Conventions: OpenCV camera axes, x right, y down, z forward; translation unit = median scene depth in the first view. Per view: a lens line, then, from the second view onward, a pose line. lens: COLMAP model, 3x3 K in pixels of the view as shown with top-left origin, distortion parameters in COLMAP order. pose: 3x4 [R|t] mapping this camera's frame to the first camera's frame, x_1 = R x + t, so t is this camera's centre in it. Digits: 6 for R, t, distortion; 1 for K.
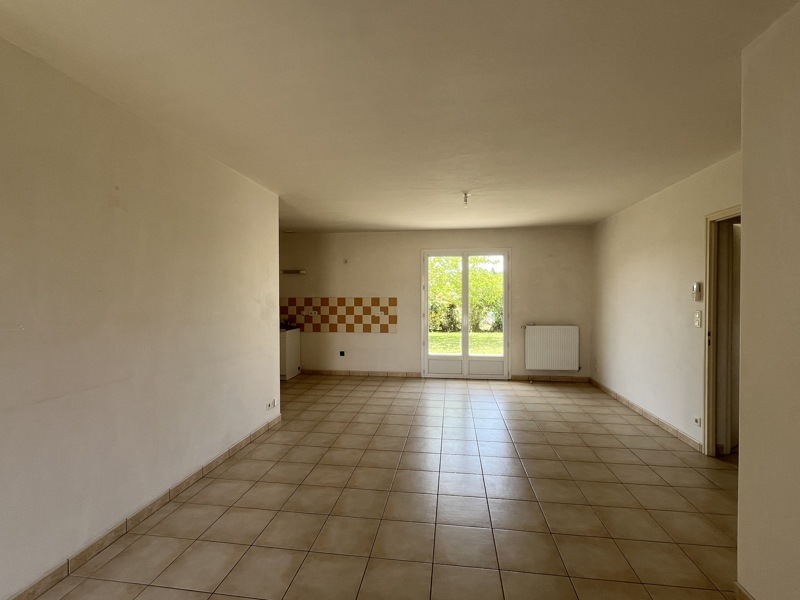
lens RADIAL K [[369.8, 0, 399.0], [0, 369.8, 300.9], [0, 0, 1]] dist [-0.001114, -0.000100]
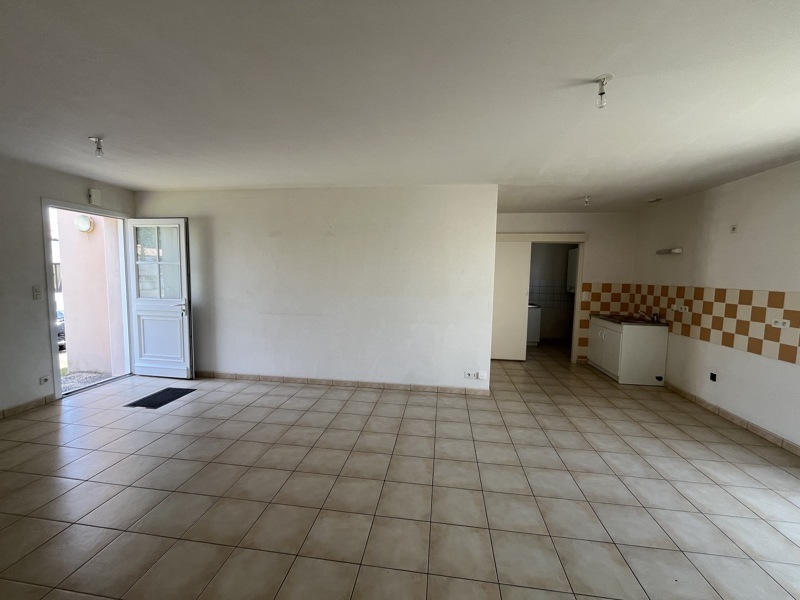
lens RADIAL K [[324.8, 0, 399.3], [0, 324.8, 296.9], [0, 0, 1]] dist [0.001335, 0.000005]
pose [[0.014725, 0.074289, -0.997128, 0.383749], [-0.033408, 0.996716, 0.073765, -0.017252], [0.999333, 0.032226, 0.017158, 0.449207]]
